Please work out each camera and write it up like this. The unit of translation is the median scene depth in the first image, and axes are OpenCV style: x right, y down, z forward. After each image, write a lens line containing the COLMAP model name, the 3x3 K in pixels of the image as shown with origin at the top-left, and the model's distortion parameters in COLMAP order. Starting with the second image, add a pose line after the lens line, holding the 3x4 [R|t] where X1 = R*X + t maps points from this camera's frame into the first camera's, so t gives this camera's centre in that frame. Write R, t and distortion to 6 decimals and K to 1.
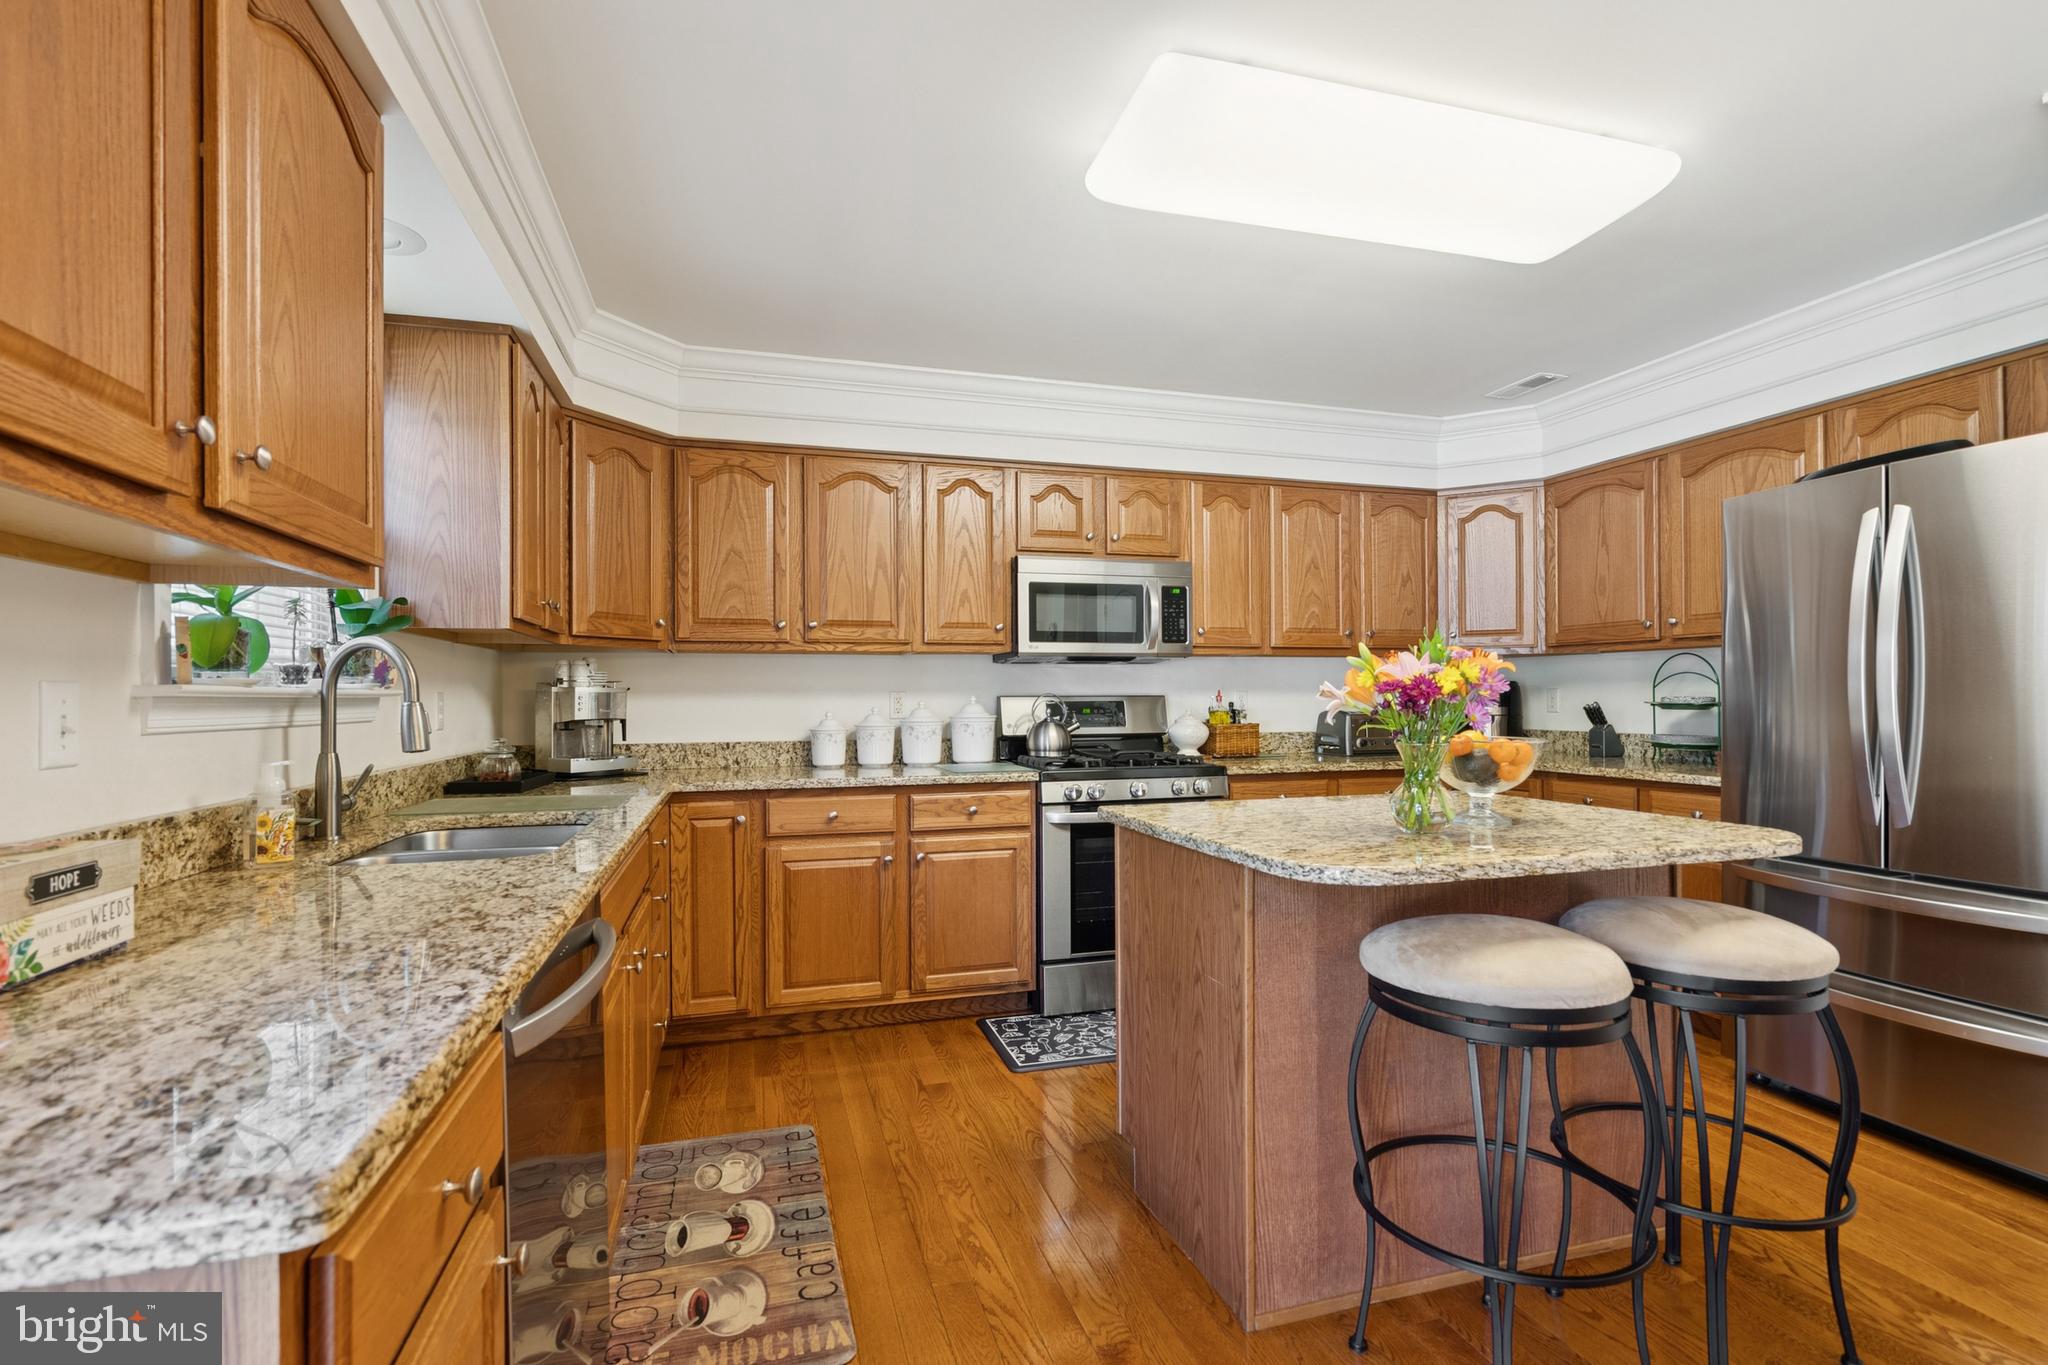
lens RADIAL K [[934.7, 0, 1015.3], [0, 934.7, 693.0], [0, 0, 1]] dist [-0.012278, 0.001359]
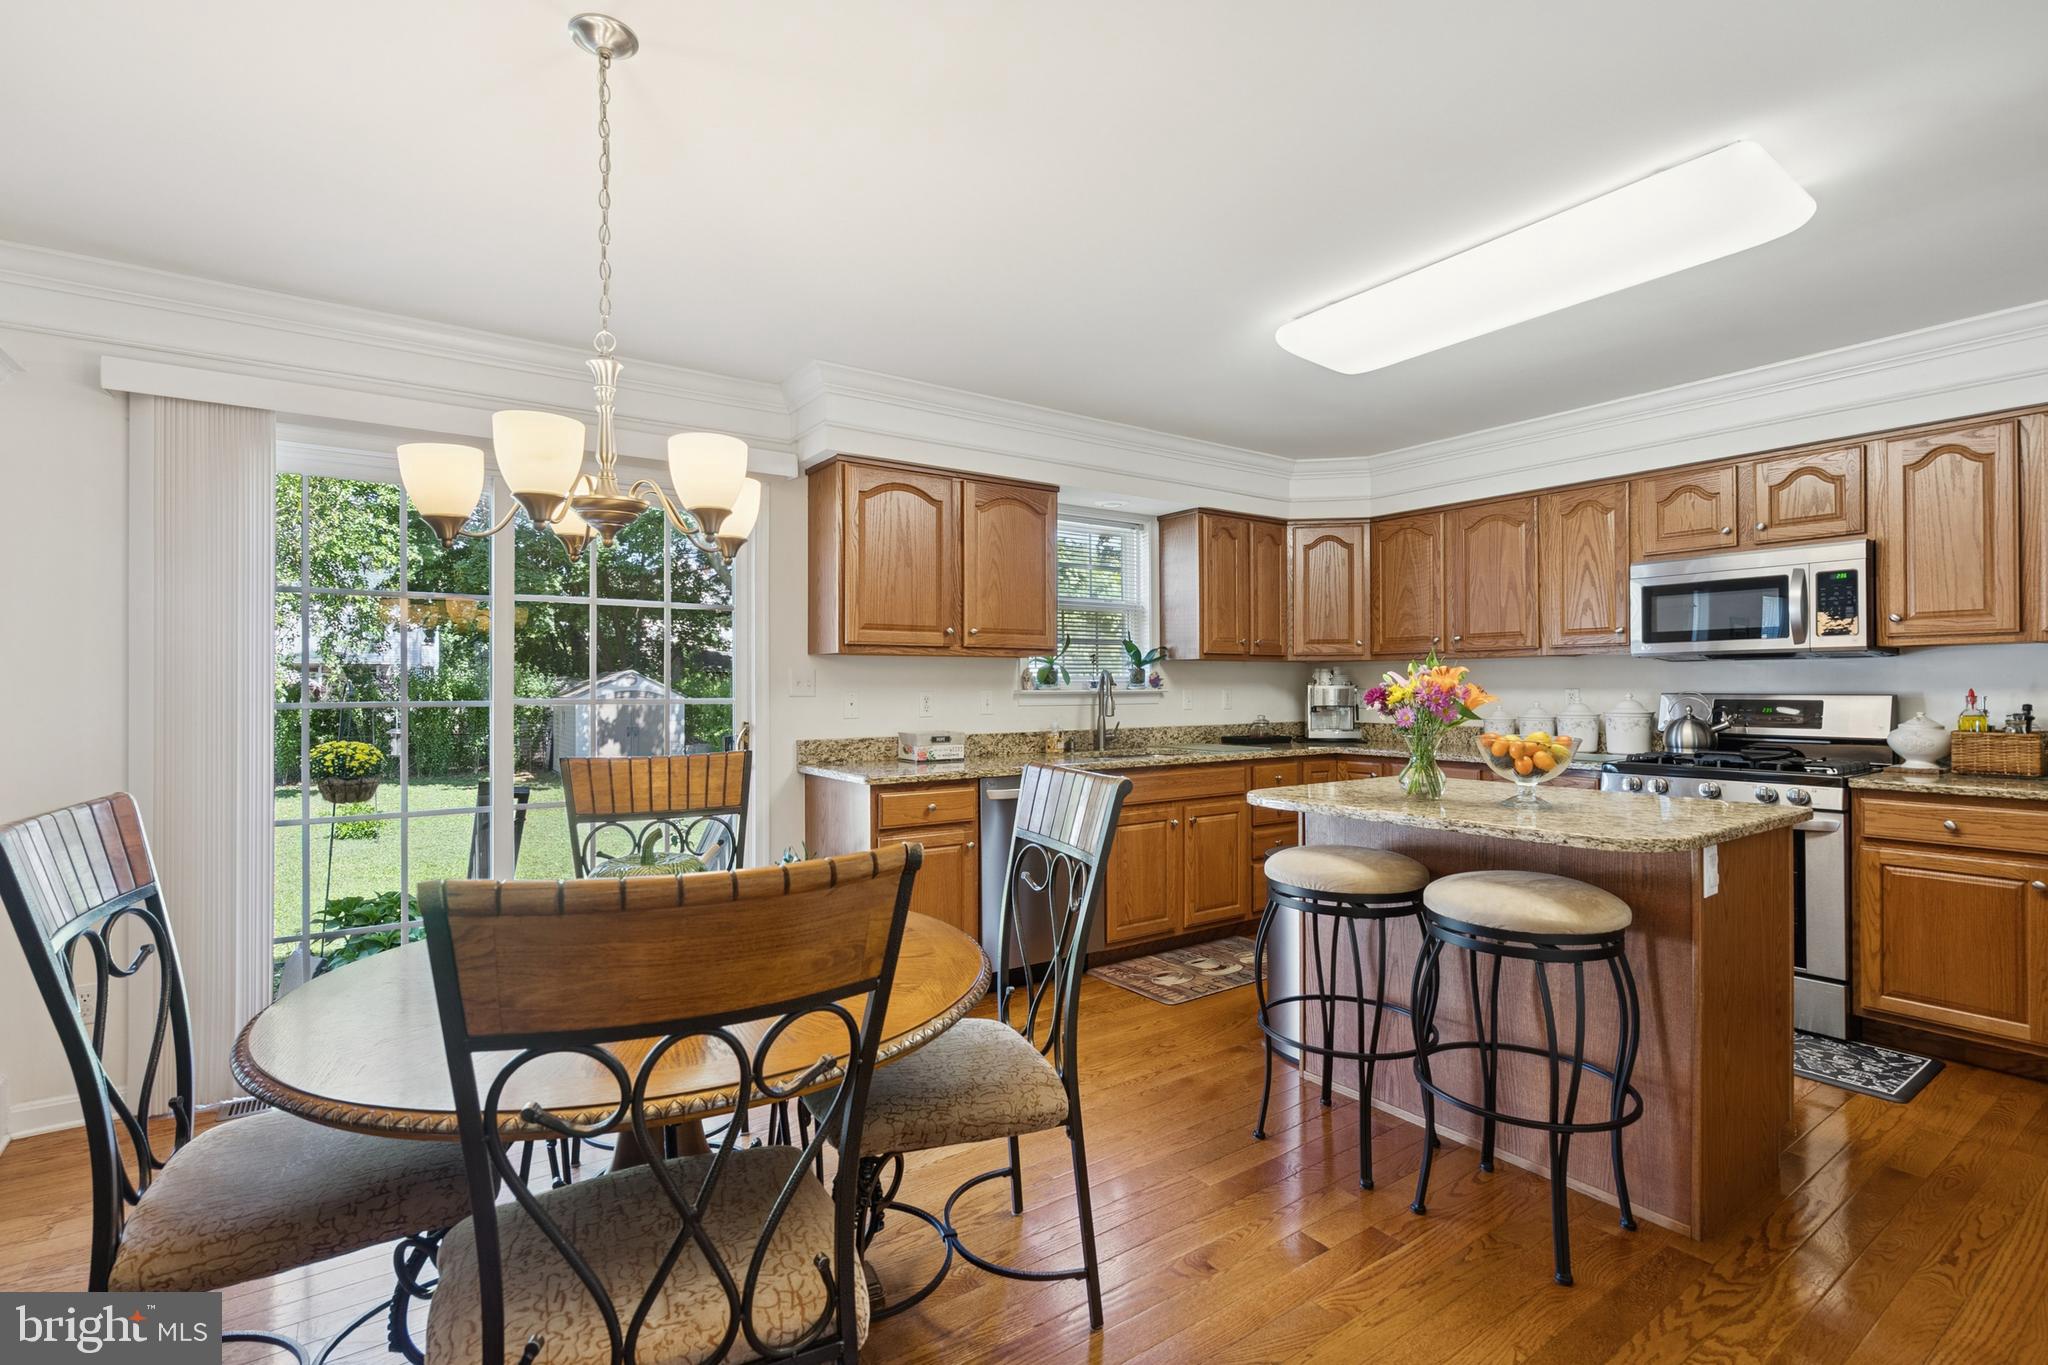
lens RADIAL K [[934.7, 0, 1018.2], [0, 934.7, 687.5], [0, 0, 1]] dist [-0.012278, 0.001359]
pose [[0.321500, 0.005232, -0.946895, 0.849009], [0.005596, 0.999957, 0.007425, -0.017169], [0.946893, -0.007686, 0.321457, -0.011211]]
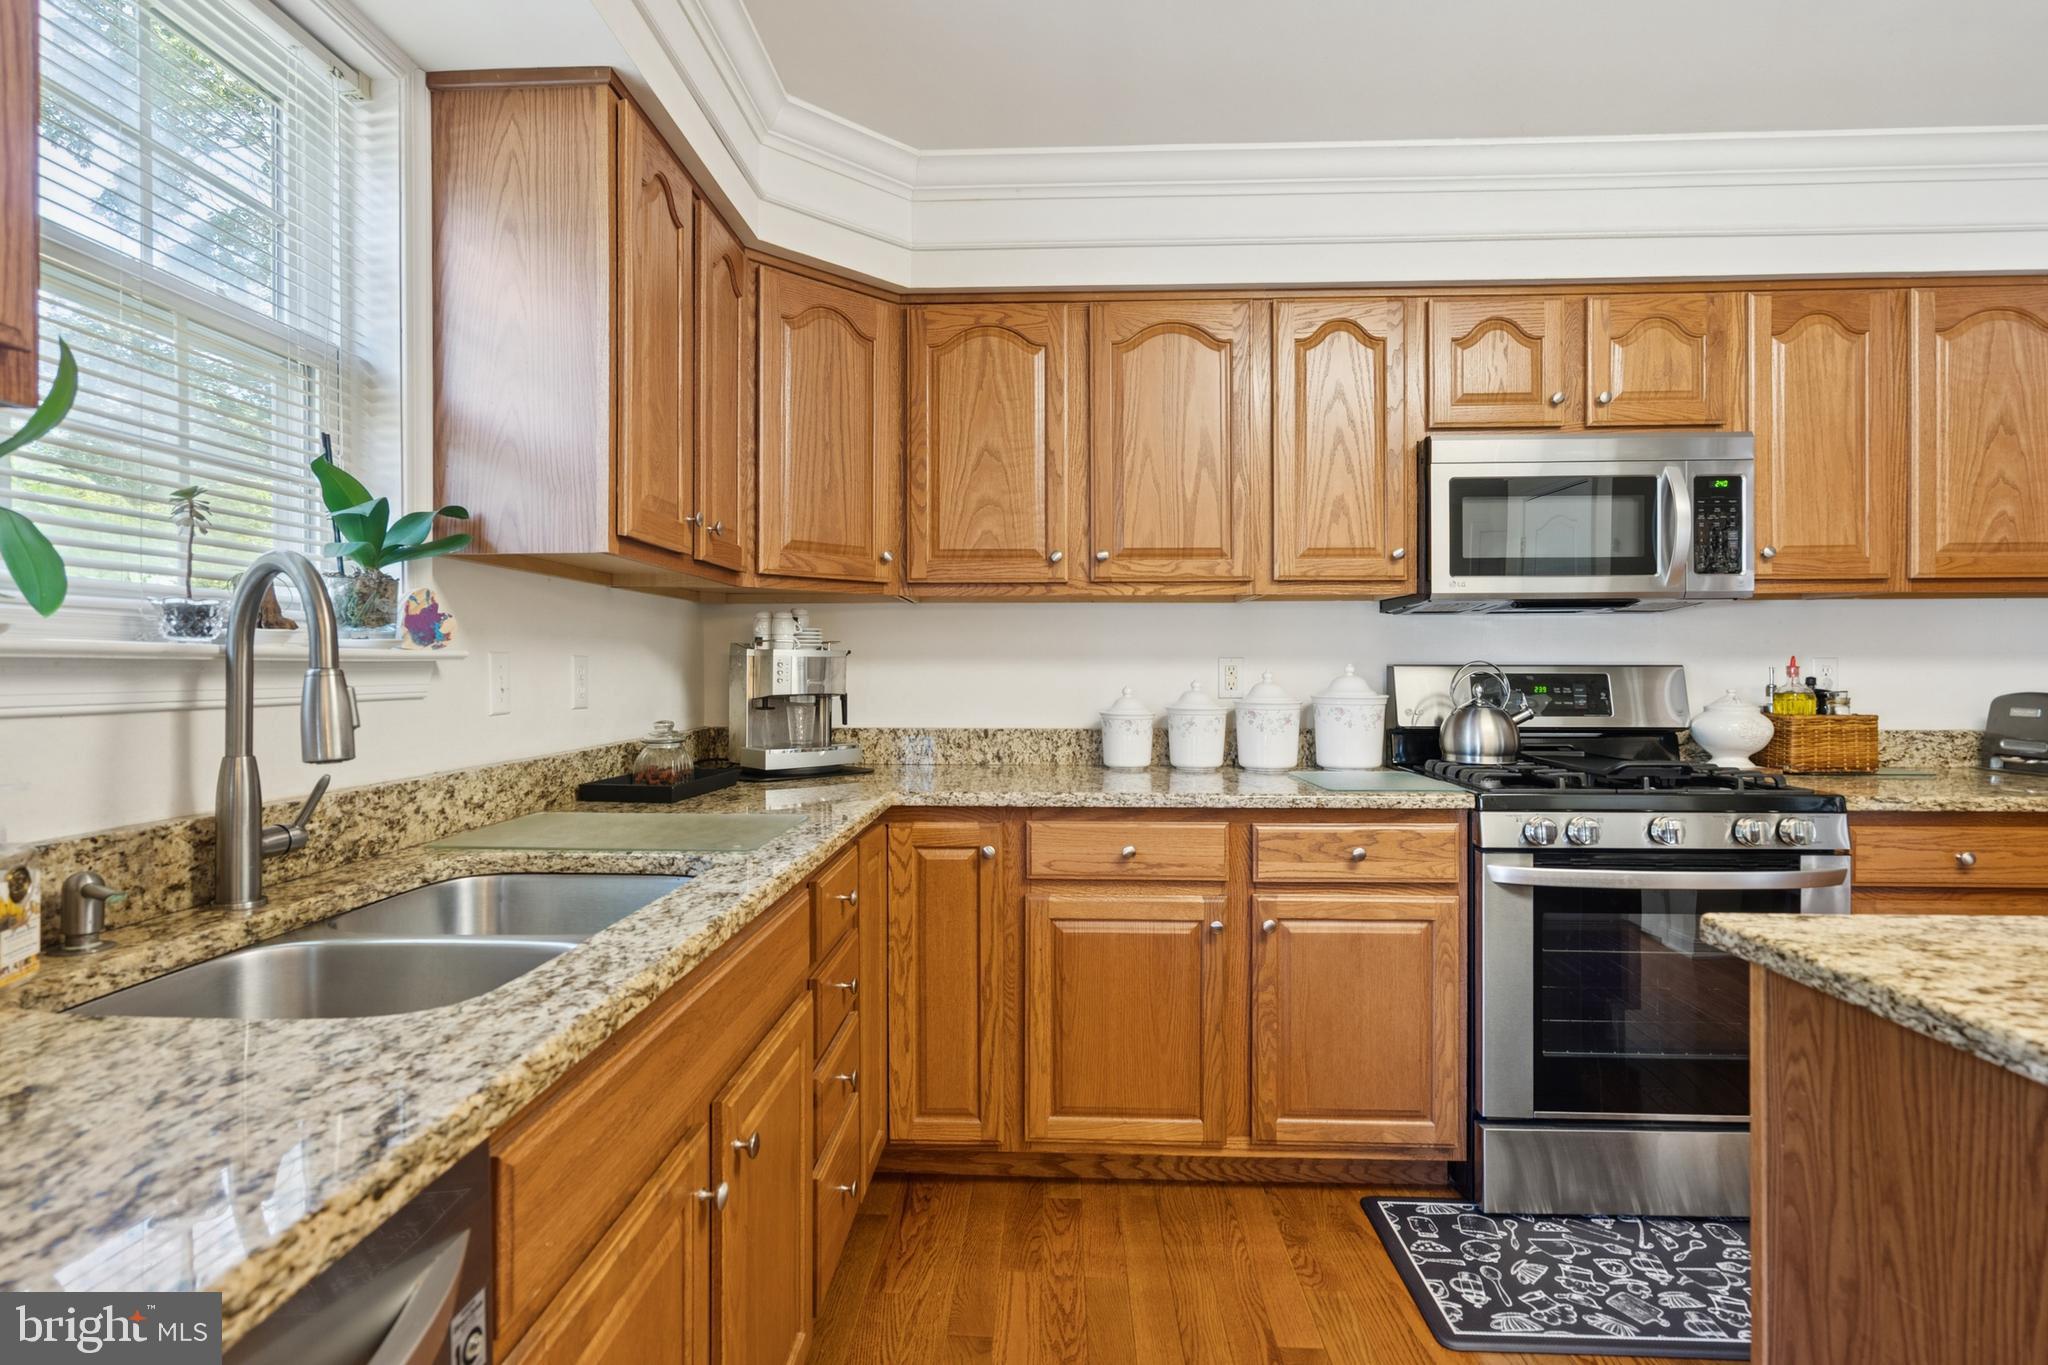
lens RADIAL K [[1018.9, 0, 1012.7], [0, 1018.9, 664.8], [0, 0, 1]] dist [-0.003713, 0.001544]
pose [[0.946572, 0.004166, -0.322467, -0.044004], [-0.003420, 0.999990, 0.002878, 0.002517], [0.322475, -0.001621, 0.946576, 0.301160]]
